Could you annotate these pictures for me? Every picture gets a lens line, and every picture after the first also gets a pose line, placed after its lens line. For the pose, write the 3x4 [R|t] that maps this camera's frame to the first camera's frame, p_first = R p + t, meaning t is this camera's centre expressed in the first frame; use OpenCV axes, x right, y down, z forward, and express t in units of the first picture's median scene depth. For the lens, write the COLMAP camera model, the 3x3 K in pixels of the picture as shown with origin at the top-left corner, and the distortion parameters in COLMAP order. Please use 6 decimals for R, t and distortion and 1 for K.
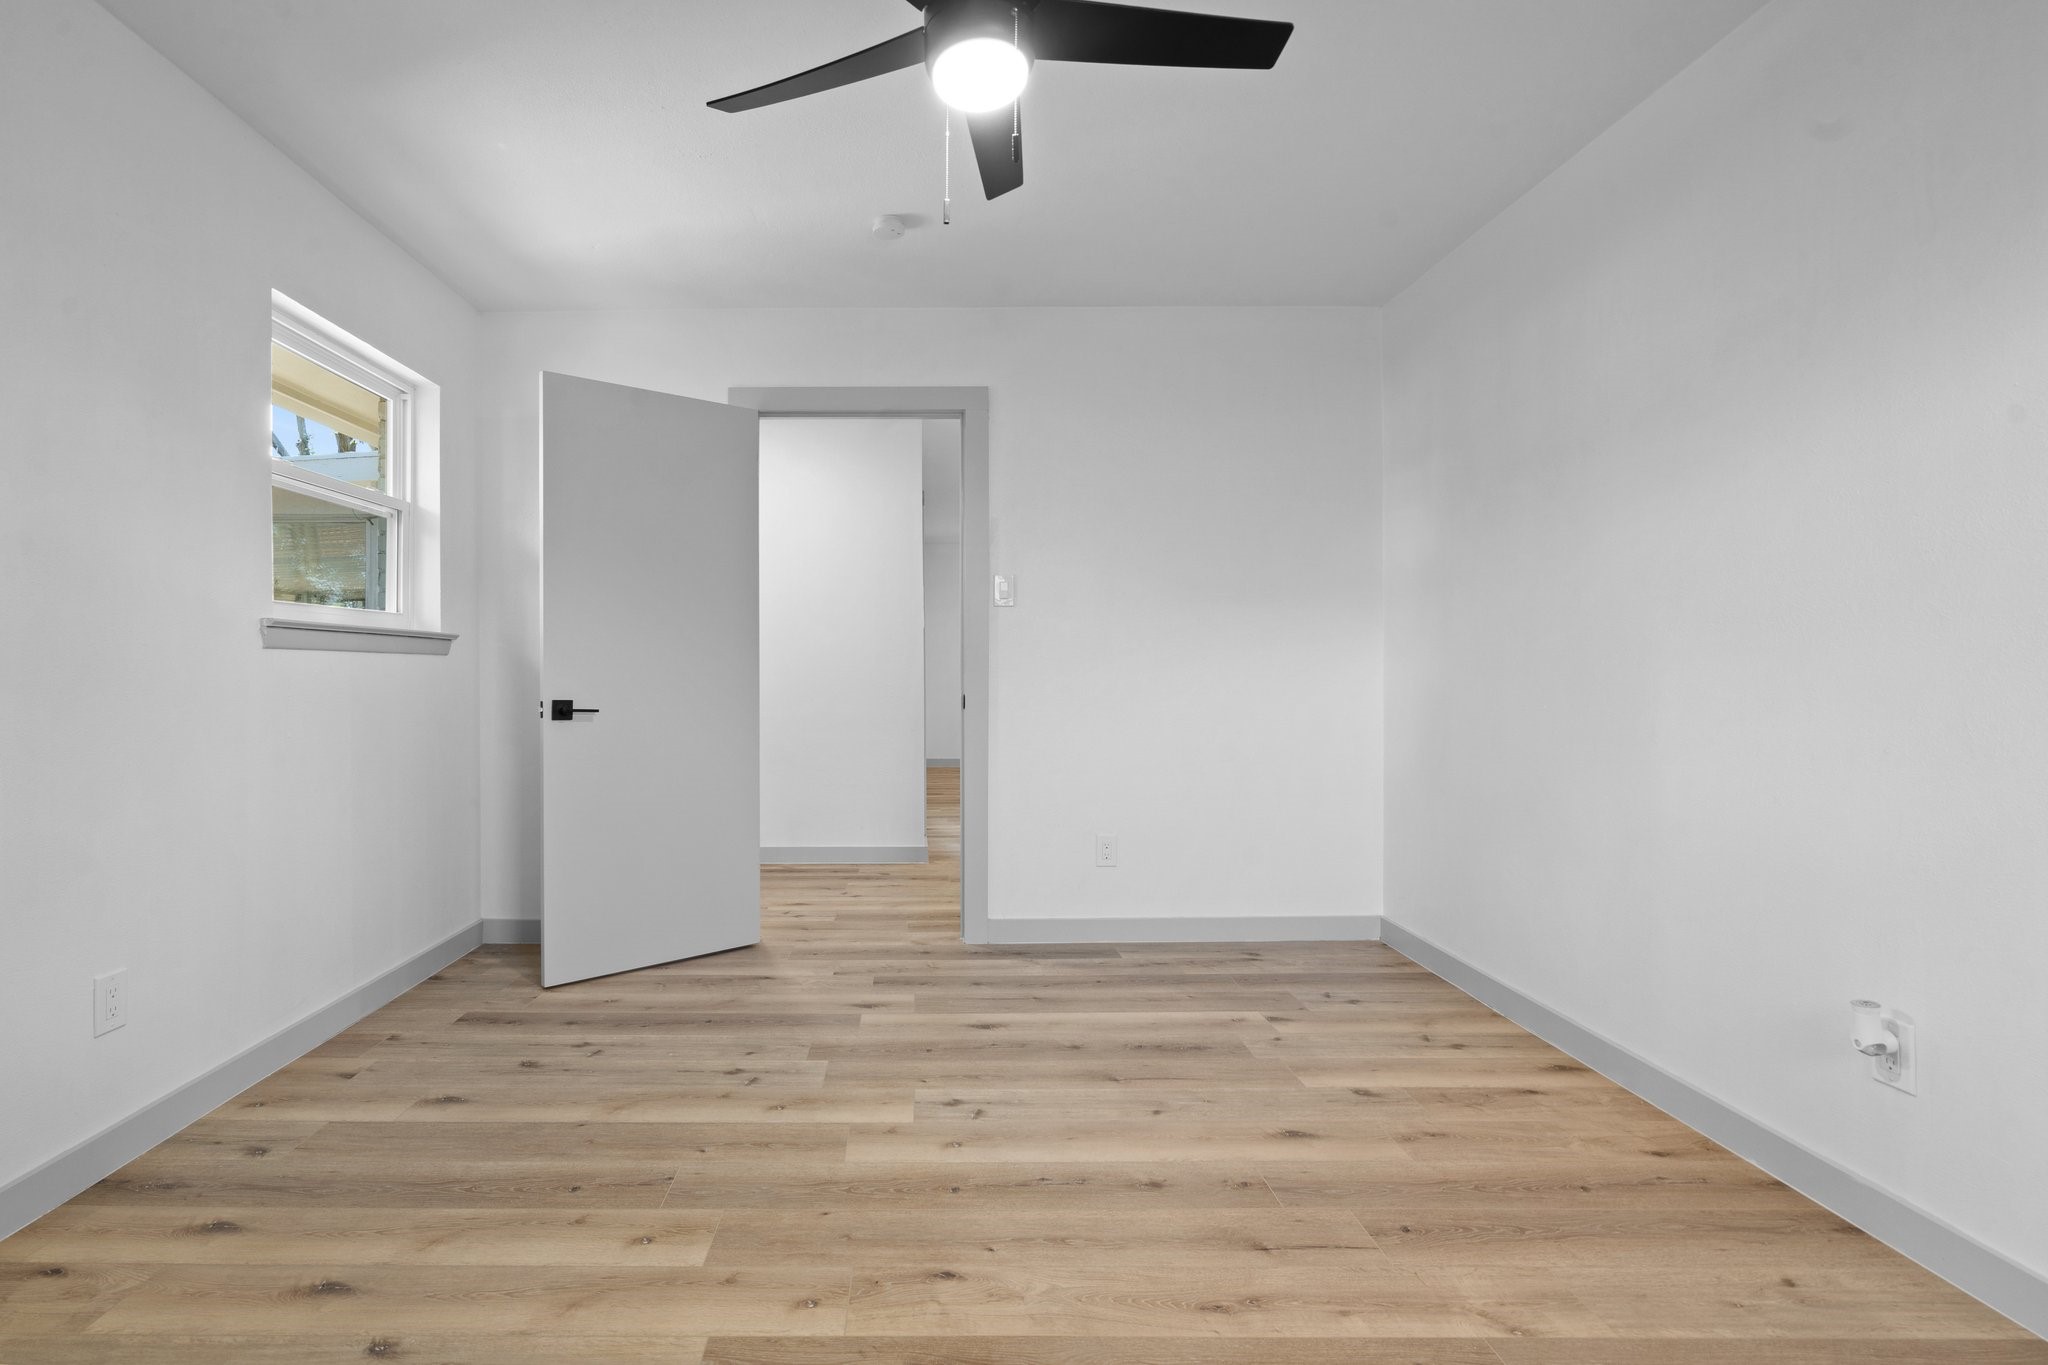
lens RADIAL K [[937.4, 0, 1022.2], [0, 937.4, 668.4], [0, 0, 1]] dist [0.001242, 0.001206]
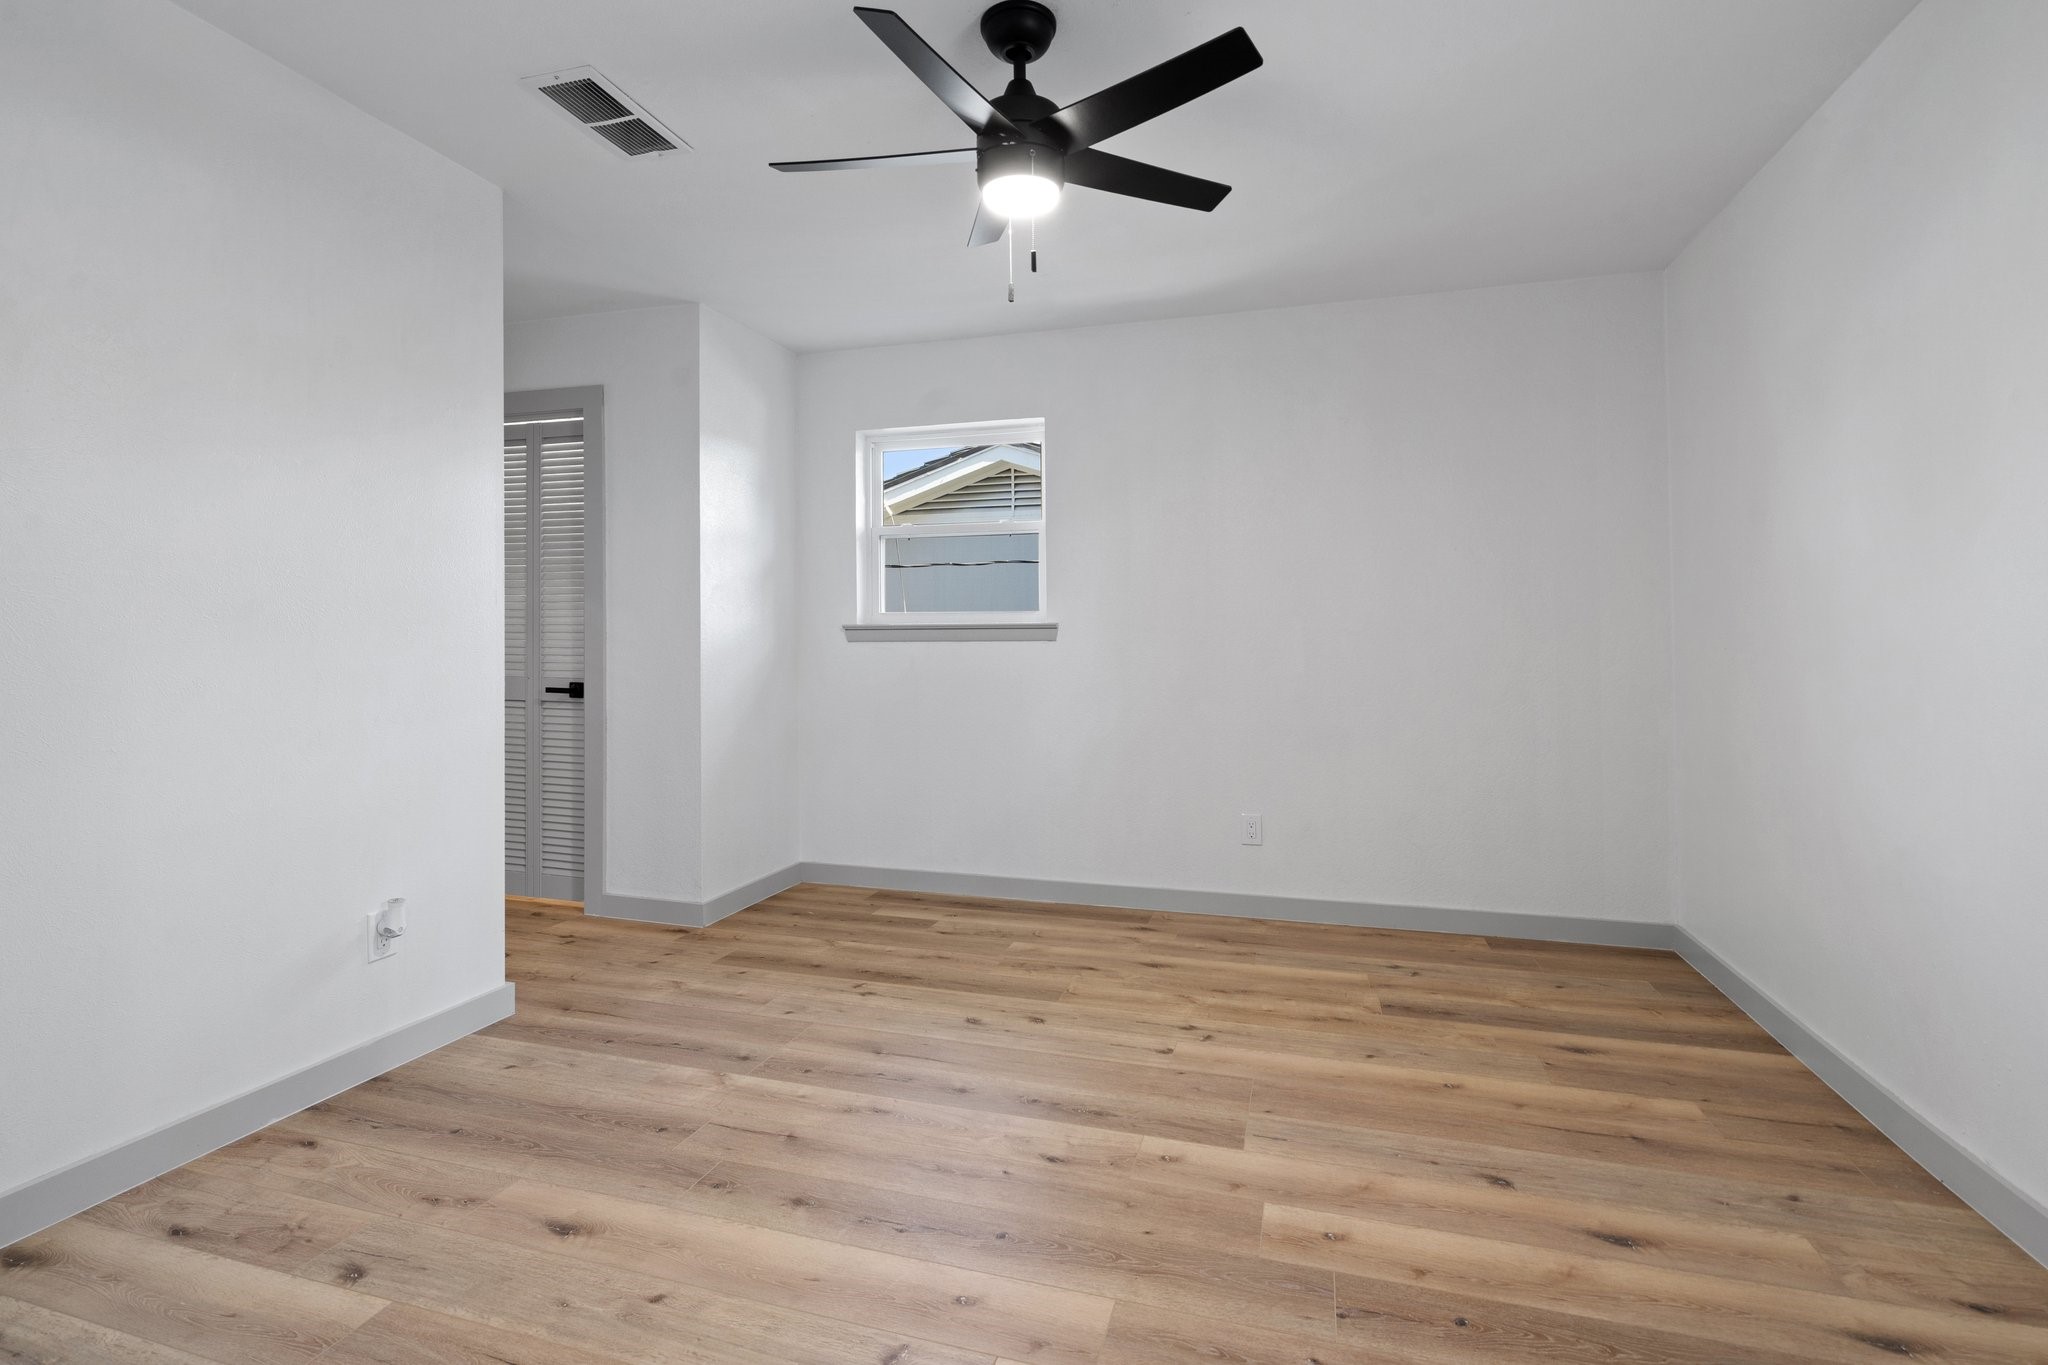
lens RADIAL K [[937.4, 0, 1023.8], [0, 937.4, 673.8], [0, 0, 1]] dist [0.001242, 0.001206]
pose [[-0.921260, -0.009857, 0.388824, -0.475301], [0.000574, 0.999643, 0.026700, 0.002325], [-0.388948, 0.024821, -0.920925, 1.984210]]
